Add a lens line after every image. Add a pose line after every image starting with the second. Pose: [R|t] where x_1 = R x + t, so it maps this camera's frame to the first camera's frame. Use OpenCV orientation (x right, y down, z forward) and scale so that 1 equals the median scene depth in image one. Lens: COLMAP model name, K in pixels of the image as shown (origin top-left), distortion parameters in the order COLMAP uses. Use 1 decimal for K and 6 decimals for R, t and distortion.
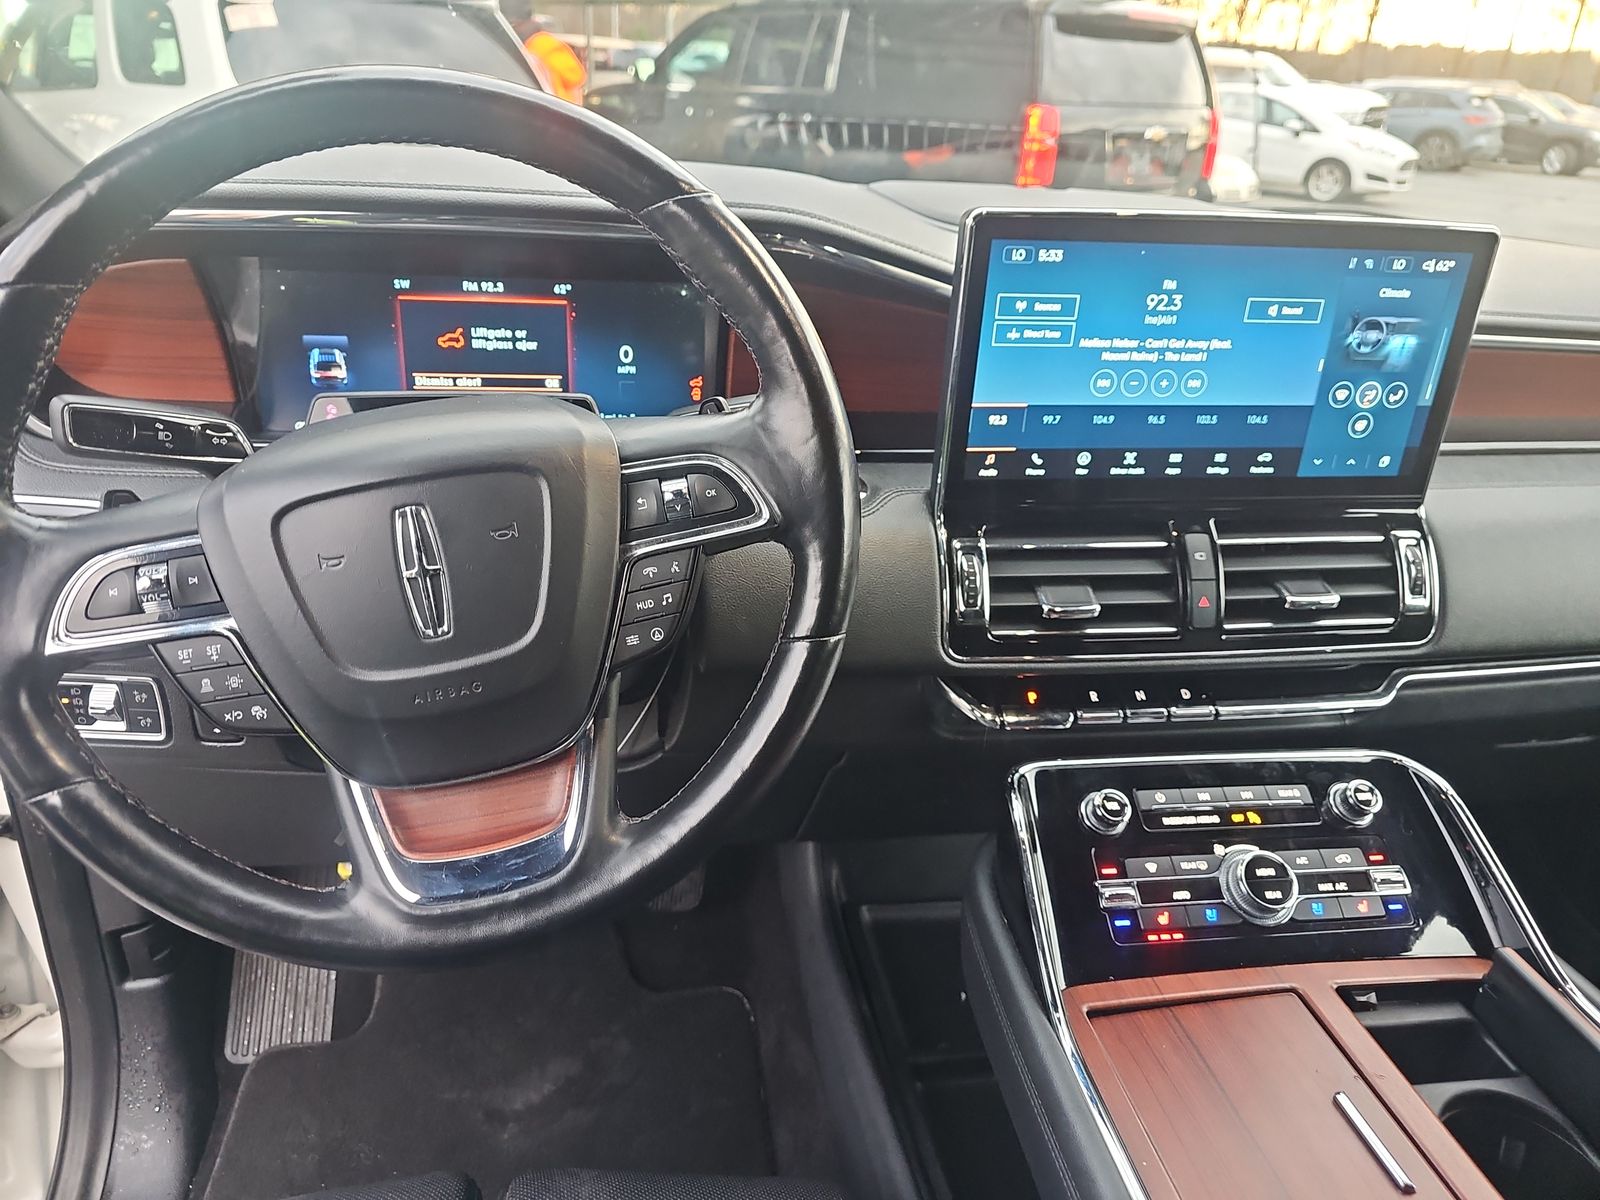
lens RADIAL K [[1064.8, 0, 789.4], [0, 1064.8, 593.7], [0, 0, 1]] dist [0.061118, -0.079434]
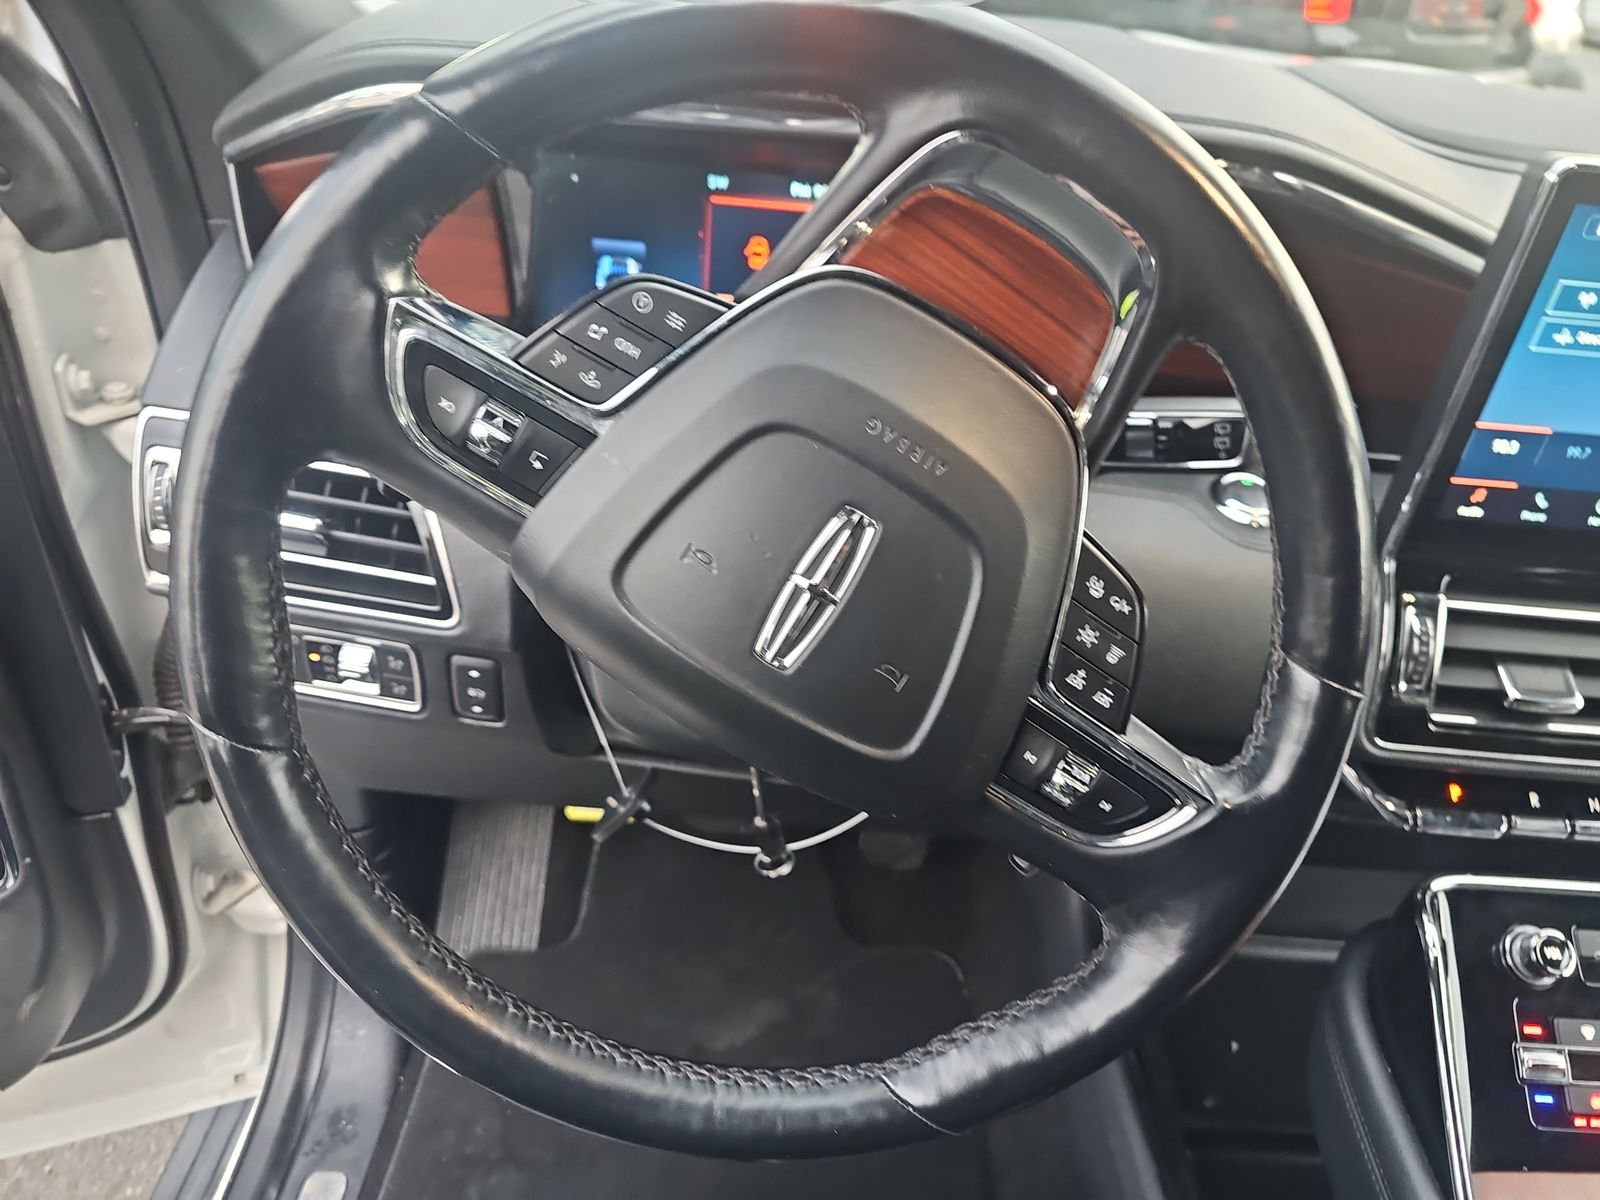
lens RADIAL K [[1068.7, 0, 800.0], [0, 1068.7, 600.0], [0, 0, 1]] dist [-0.022459, -0.000737]
pose [[0.986249, 0.119080, -0.114600, -0.184484], [-0.099580, 0.981591, 0.162979, -0.126642], [0.131897, -0.149326, 0.979951, 0.202361]]
